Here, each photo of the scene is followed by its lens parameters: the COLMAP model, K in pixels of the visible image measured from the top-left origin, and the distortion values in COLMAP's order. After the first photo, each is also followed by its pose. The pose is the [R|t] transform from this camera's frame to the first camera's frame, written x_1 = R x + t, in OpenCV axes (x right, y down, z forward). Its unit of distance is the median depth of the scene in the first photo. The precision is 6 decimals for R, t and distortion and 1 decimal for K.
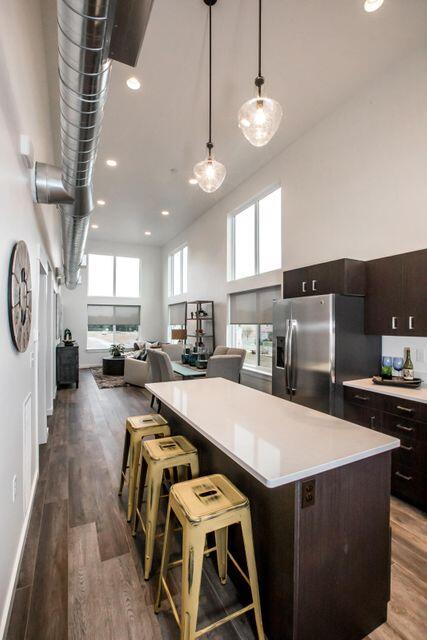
lens RADIAL K [[292.0, 0, 215.1], [0, 292.0, 323.6], [0, 0, 1]] dist [-0.051750, 0.020072]
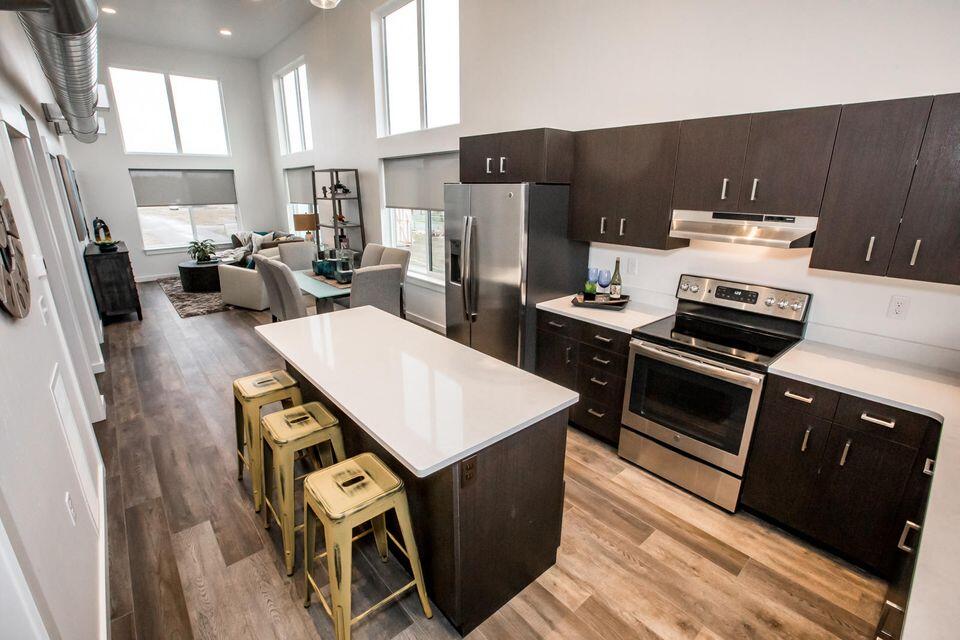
lens RADIAL K [[438.0, 0, 483.8], [0, 438.0, 320.4], [0, 0, 1]] dist [-0.051750, 0.020072]
pose [[0.969751, -0.073279, 0.232839, 0.033790], [0.001387, 0.955514, 0.294942, -0.084006], [-0.244094, -0.285697, 0.926712, -0.038651]]
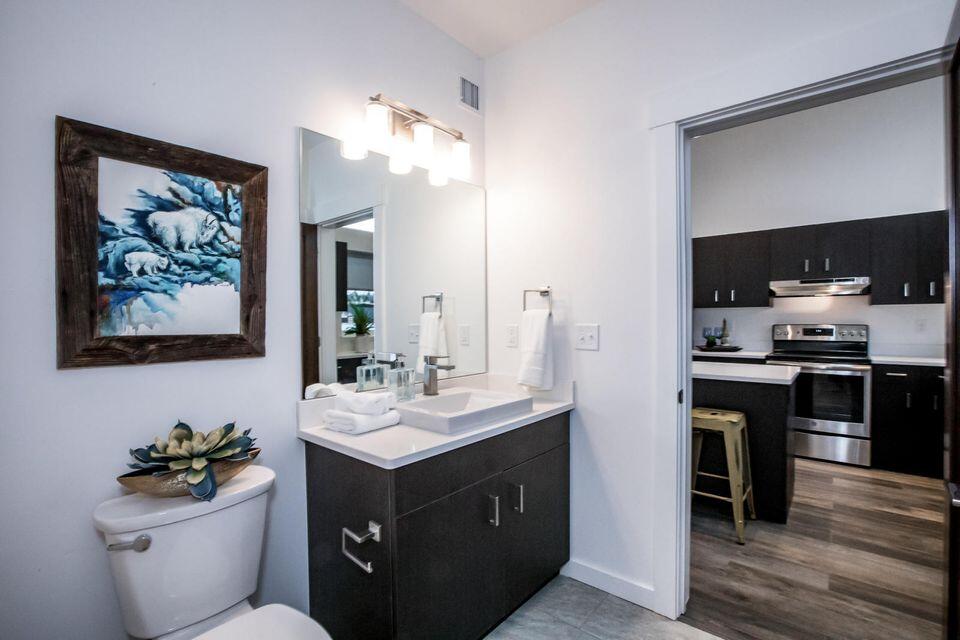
lens RADIAL K [[438.0, 0, 483.8], [0, 438.0, 320.4], [0, 0, 1]] dist [-0.051750, 0.020072]
pose [[0.919625, -0.017343, 0.392414, -0.727410], [0.013777, 0.999834, 0.011901, 0.049027], [-0.392555, -0.005538, 0.919712, -0.164663]]
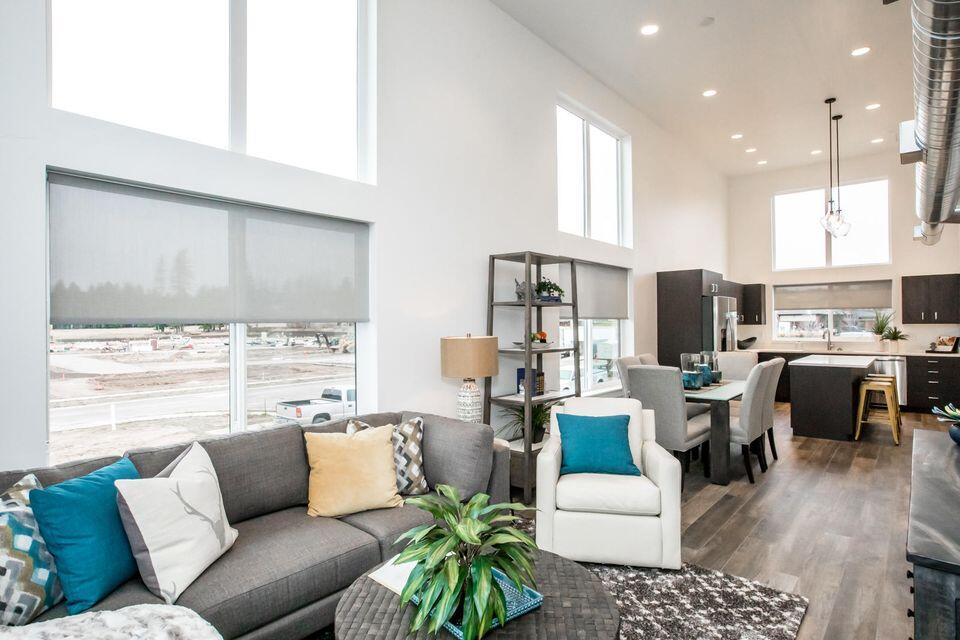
lens RADIAL K [[517.1, 0, 480.0], [0, 517.1, 320.0], [0, 0, 1]] dist [-0.015477, 0.000126]
pose [[-0.381665, 0.005193, 0.924286, -1.357258], [0.007516, 0.999969, -0.002515, 0.013366], [-0.924270, 0.005987, -0.381692, 2.806963]]
